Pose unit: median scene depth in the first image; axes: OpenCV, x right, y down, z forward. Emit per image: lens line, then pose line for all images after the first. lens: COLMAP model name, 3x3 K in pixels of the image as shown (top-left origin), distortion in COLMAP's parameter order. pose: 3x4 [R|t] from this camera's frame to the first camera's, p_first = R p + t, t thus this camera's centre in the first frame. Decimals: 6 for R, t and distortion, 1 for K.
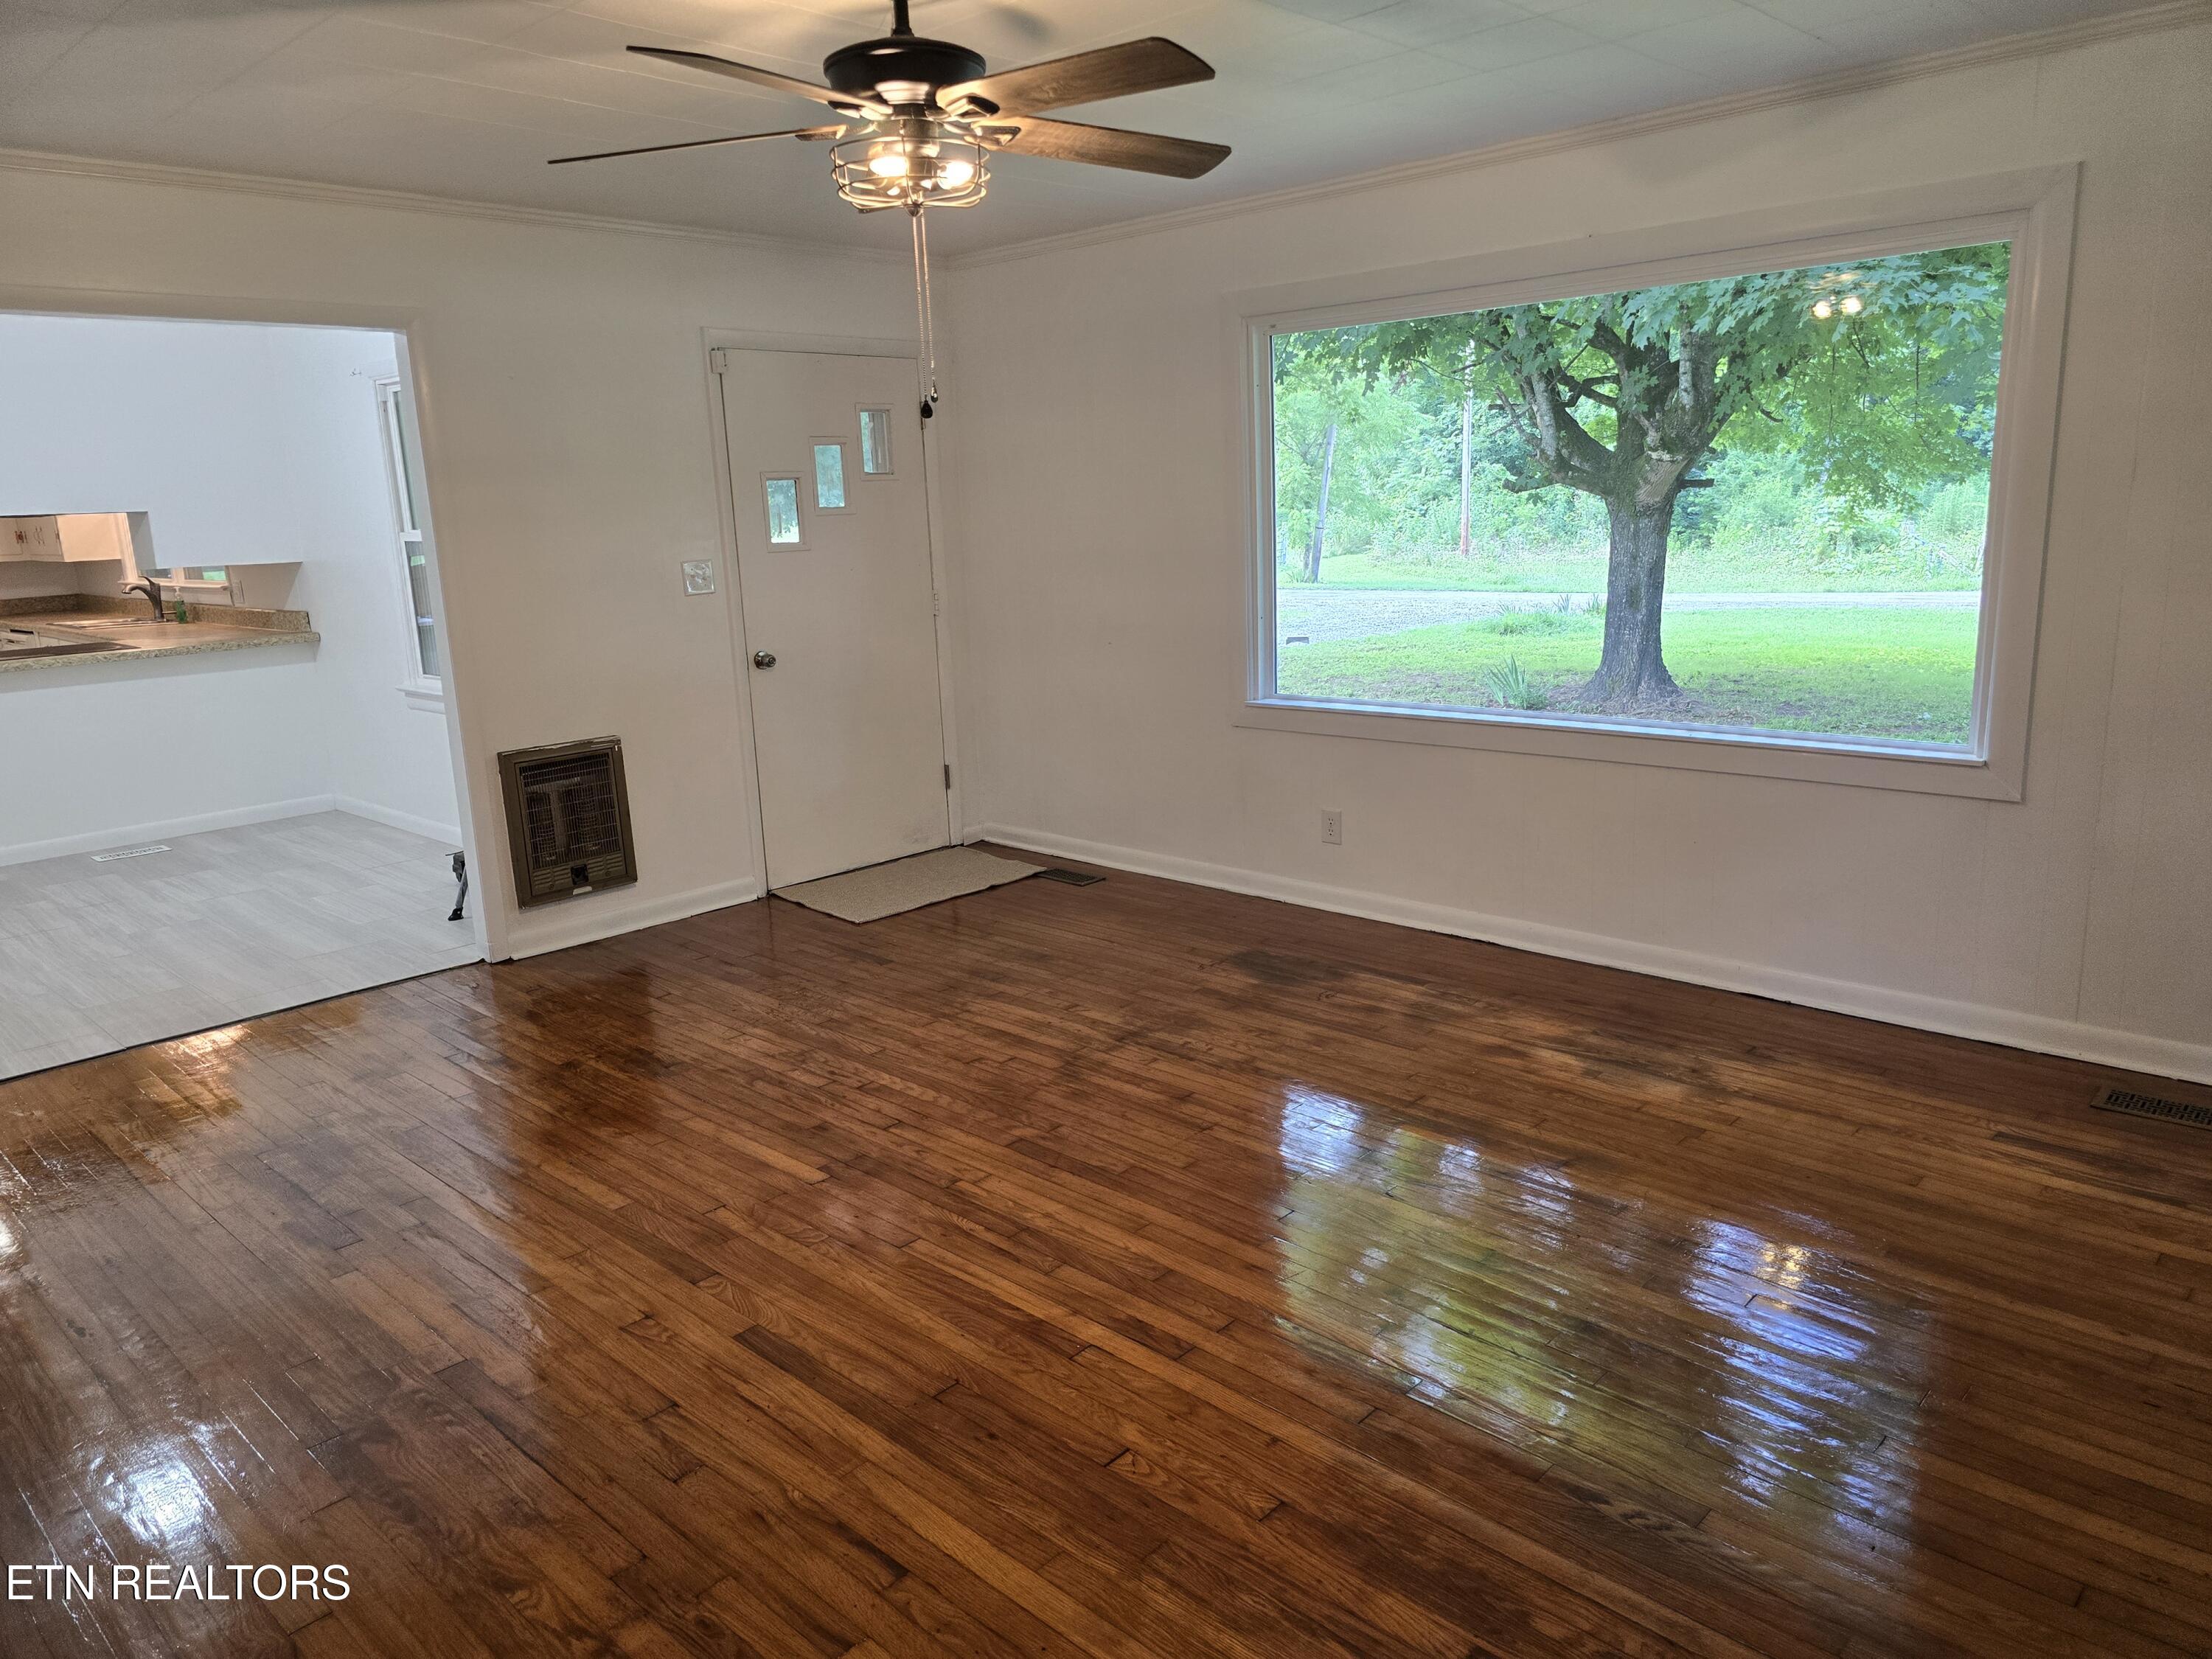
lens RADIAL K [[1512.8, 0, 1154.3], [0, 1512.8, 828.4], [0, 0, 1]] dist [0.069485, -0.066260]
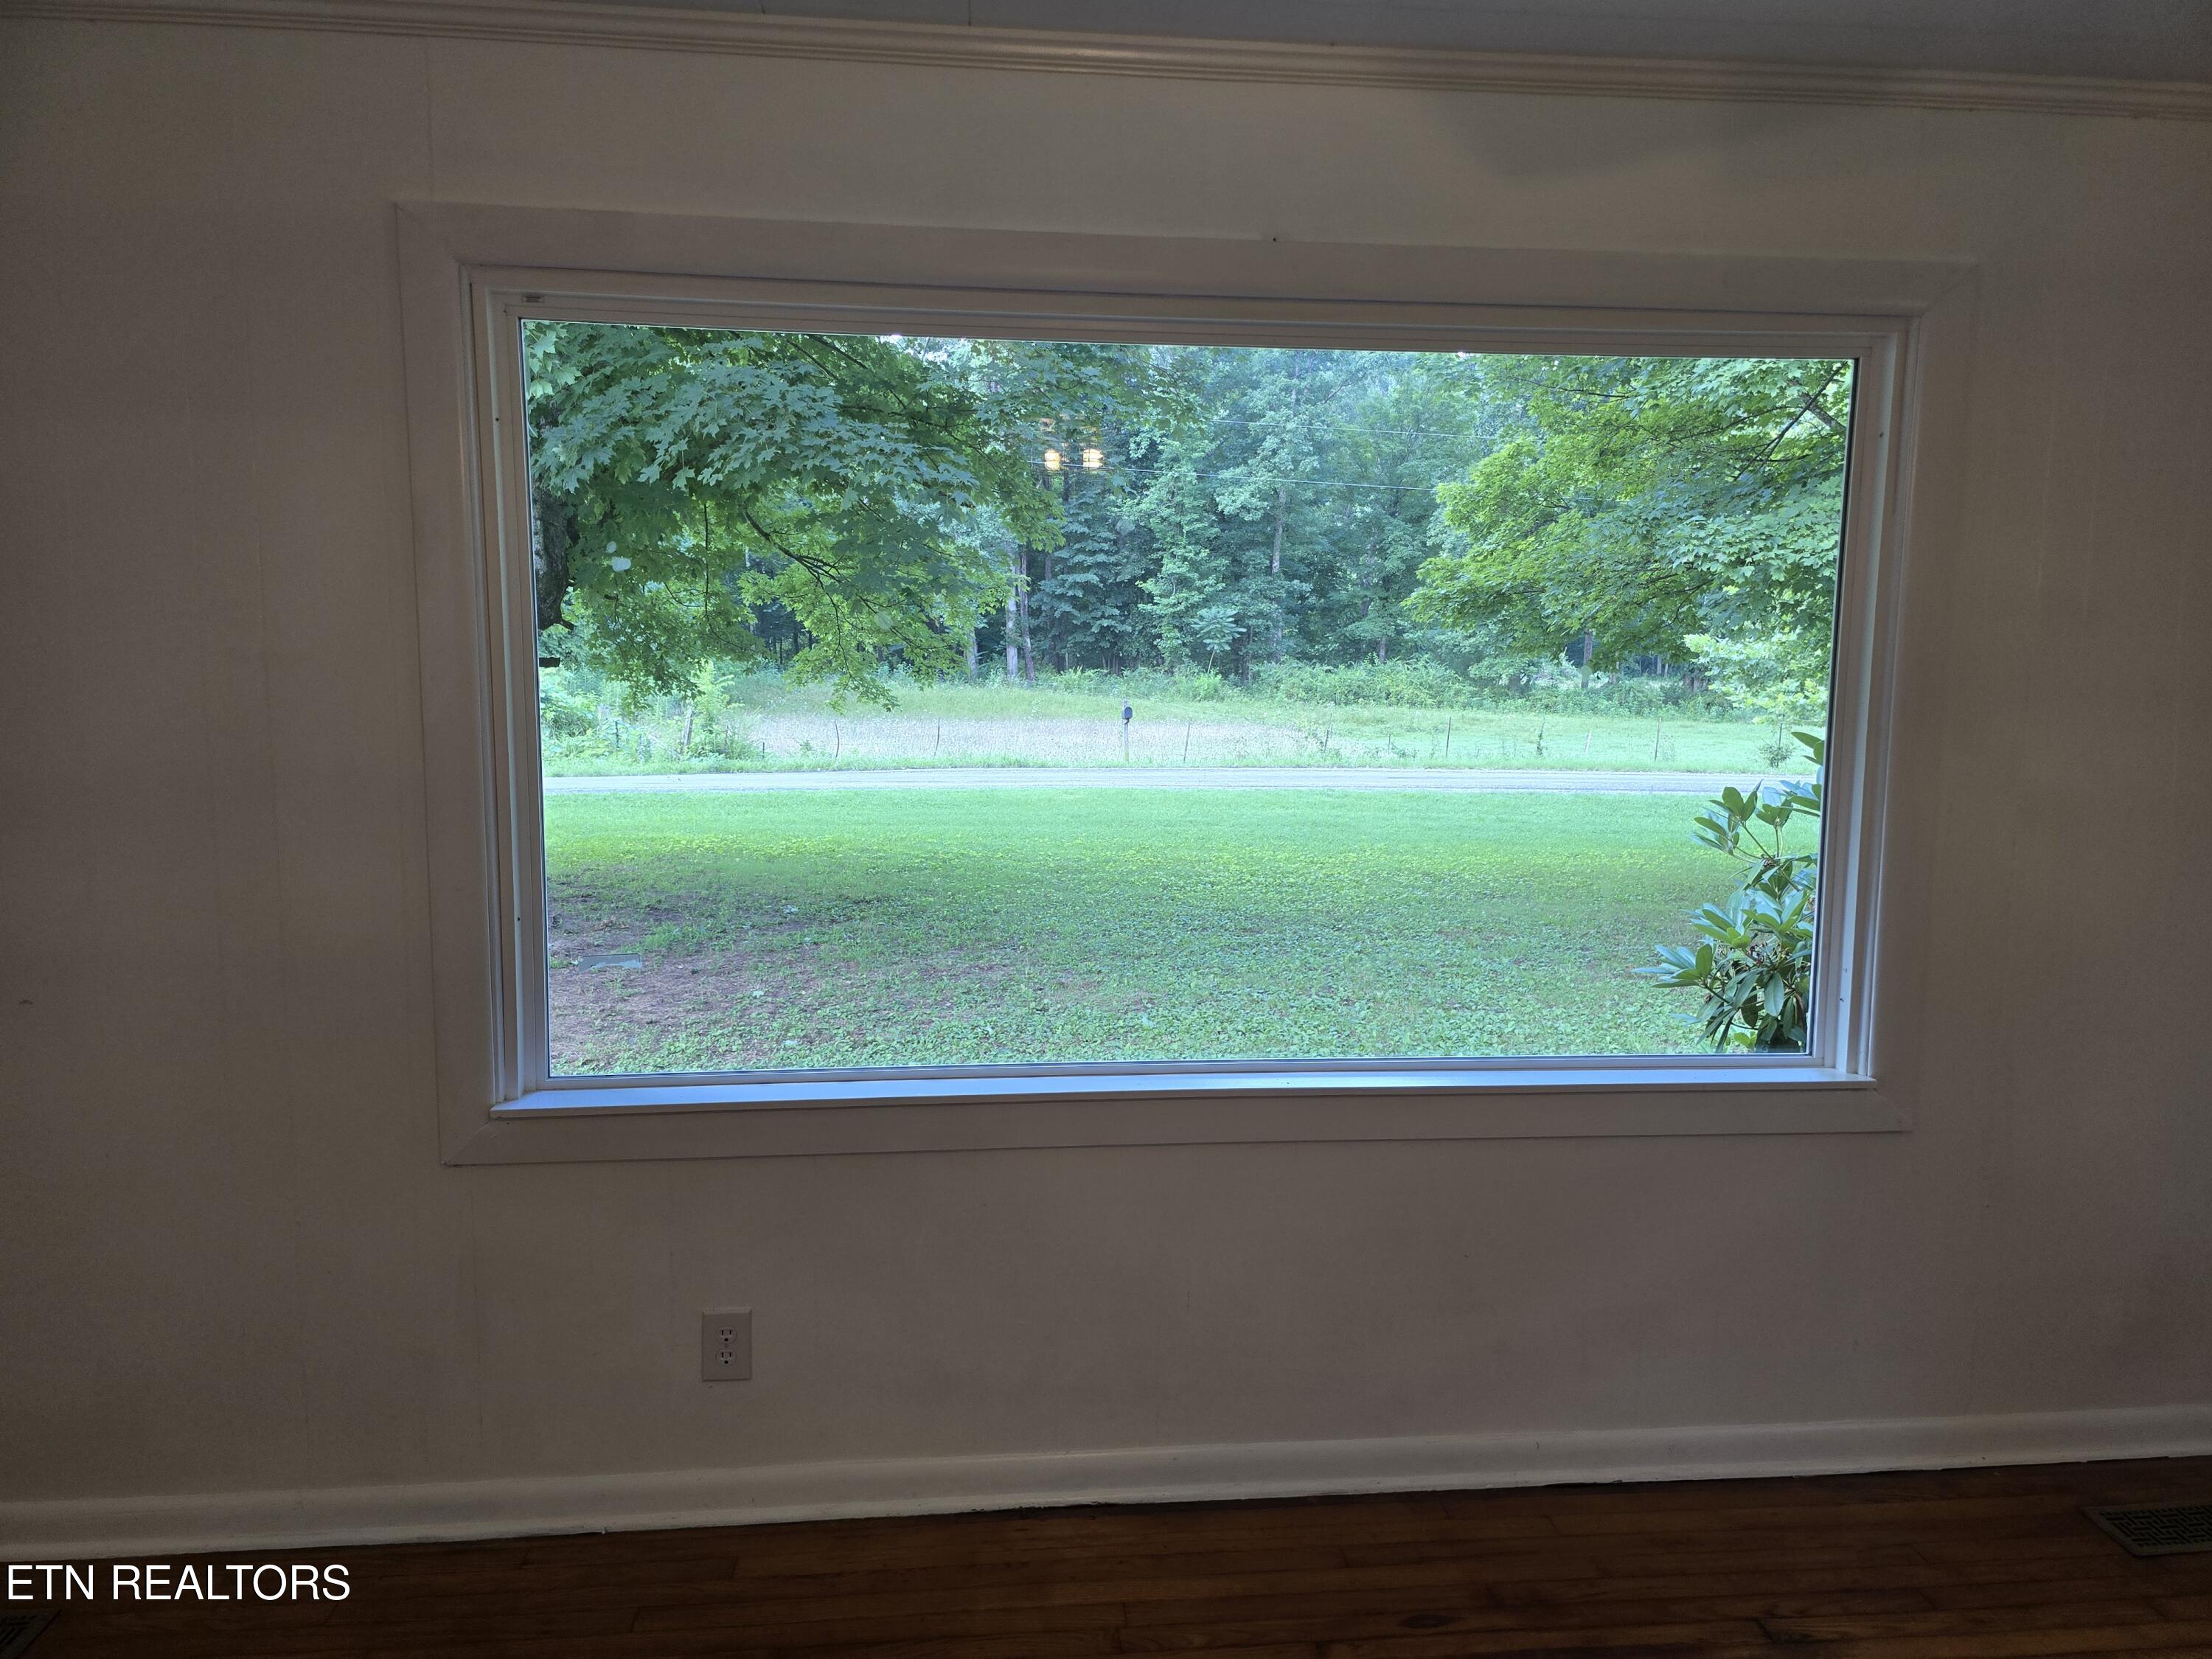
lens RADIAL K [[1489.4, 0, 1120.1], [0, 1489.4, 826.8], [0, 0, 1]] dist [0.083449, -0.094722]
pose [[0.660784, -0.045819, 0.749177, -0.196925], [0.130837, 0.989885, -0.054860, -0.161646], [-0.739085, 0.134271, 0.660095, 0.762338]]
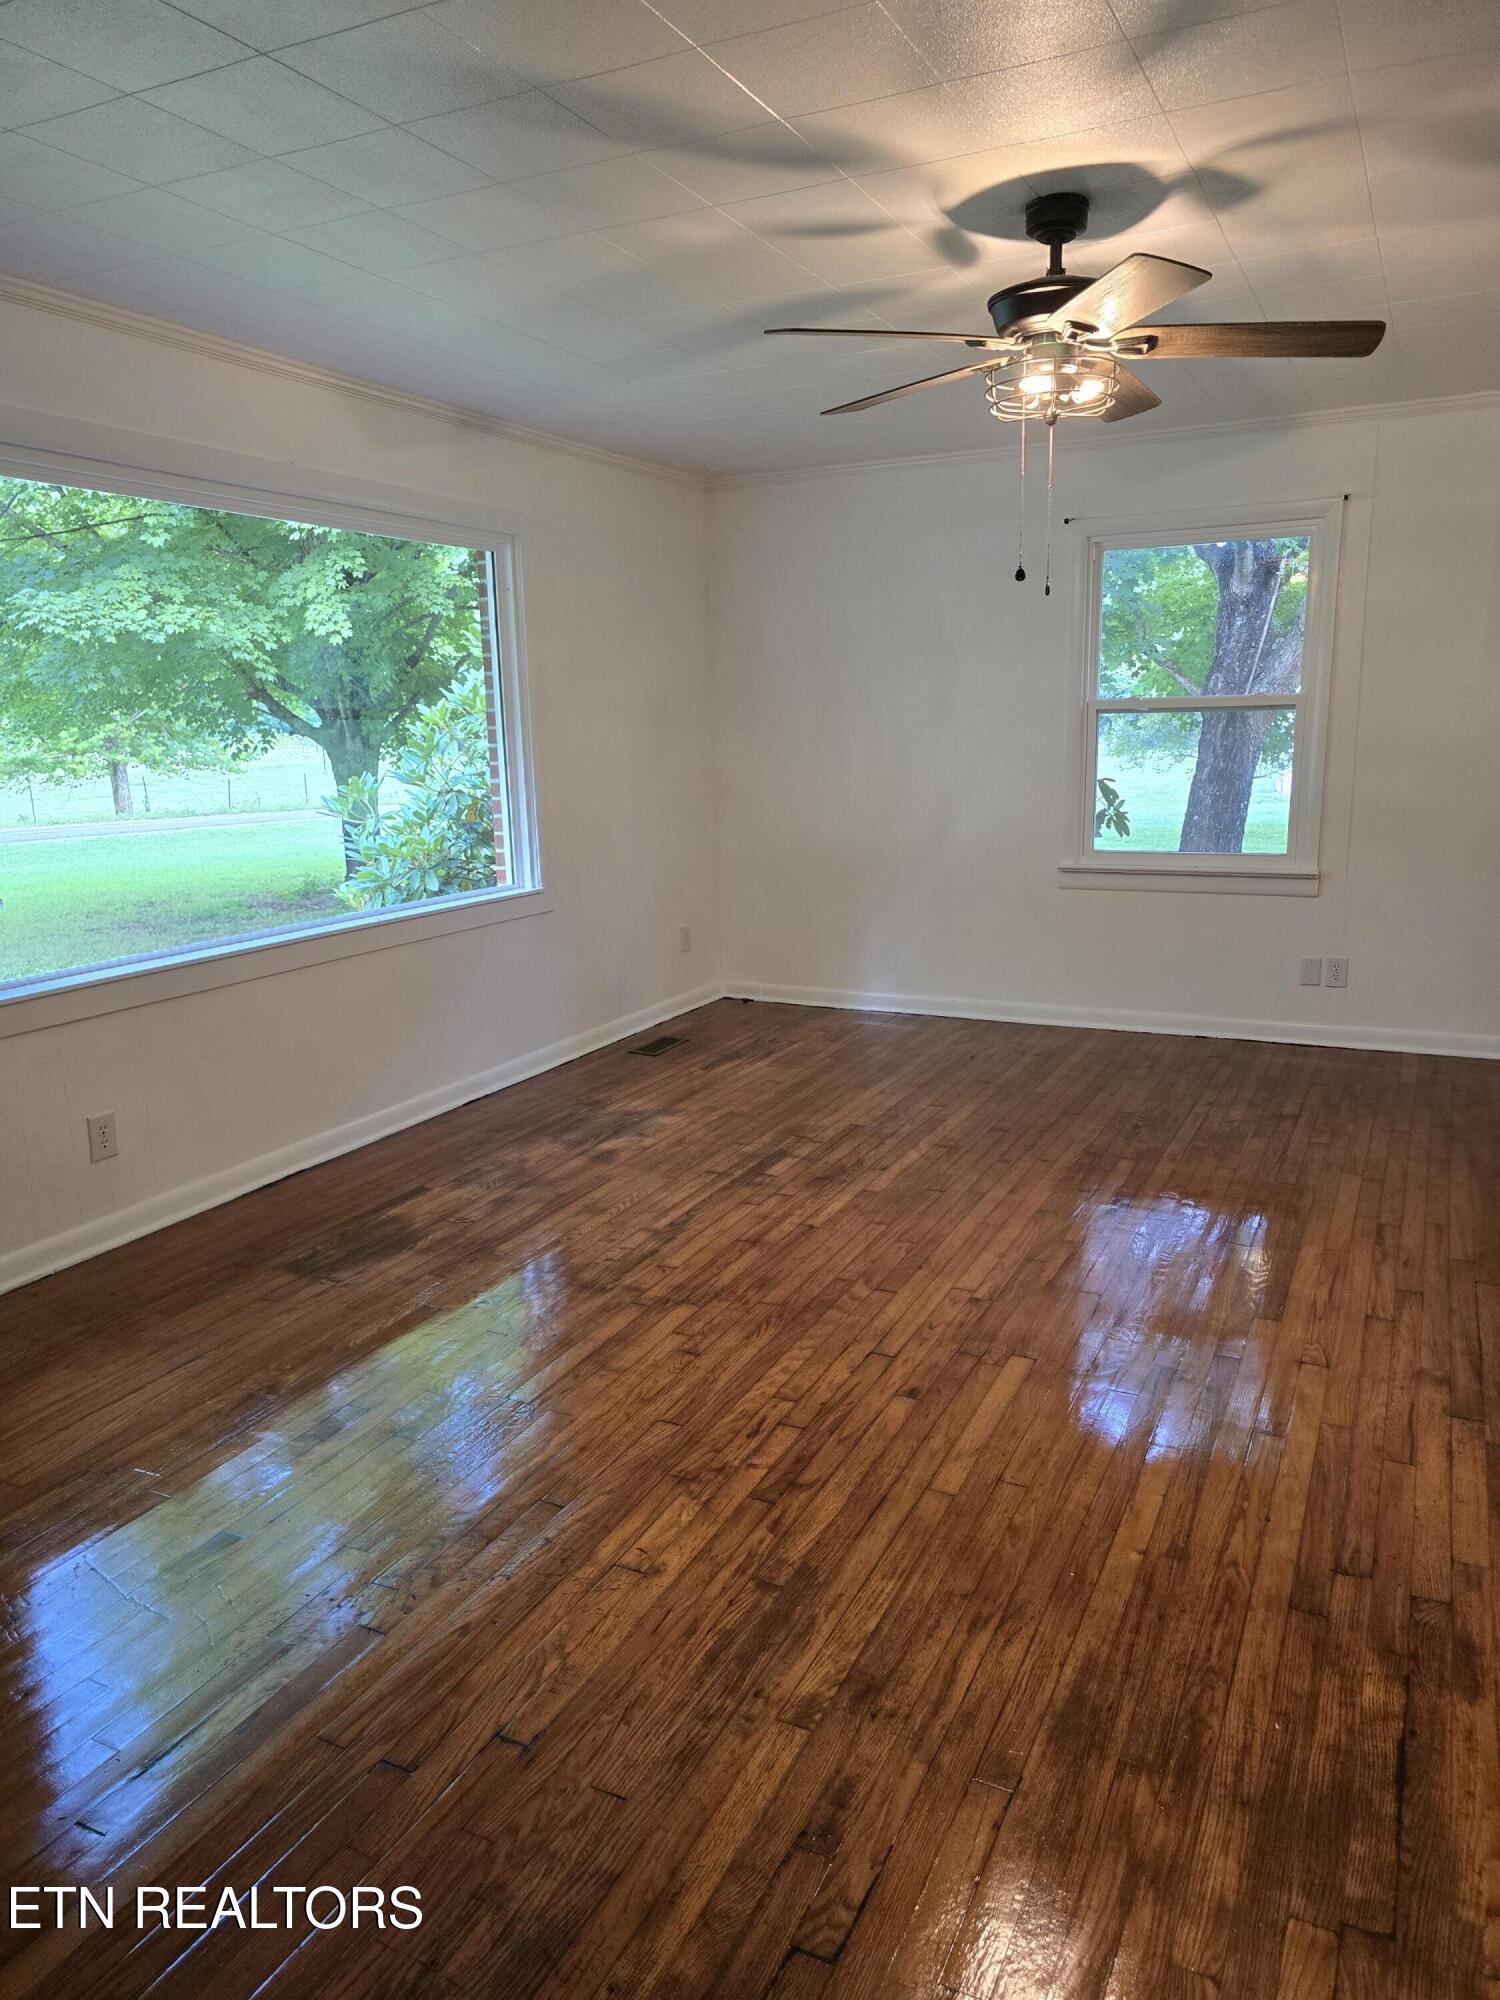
lens RADIAL K [[1337.0, 0, 785.7], [0, 1337.0, 997.4], [0, 0, 1]] dist [0.090635, -0.094892]
pose [[-0.299144, -0.156954, 0.941211, -0.820238], [0.235749, 0.943645, 0.232287, -0.192930], [-0.924627, 0.291377, -0.245284, 1.109773]]
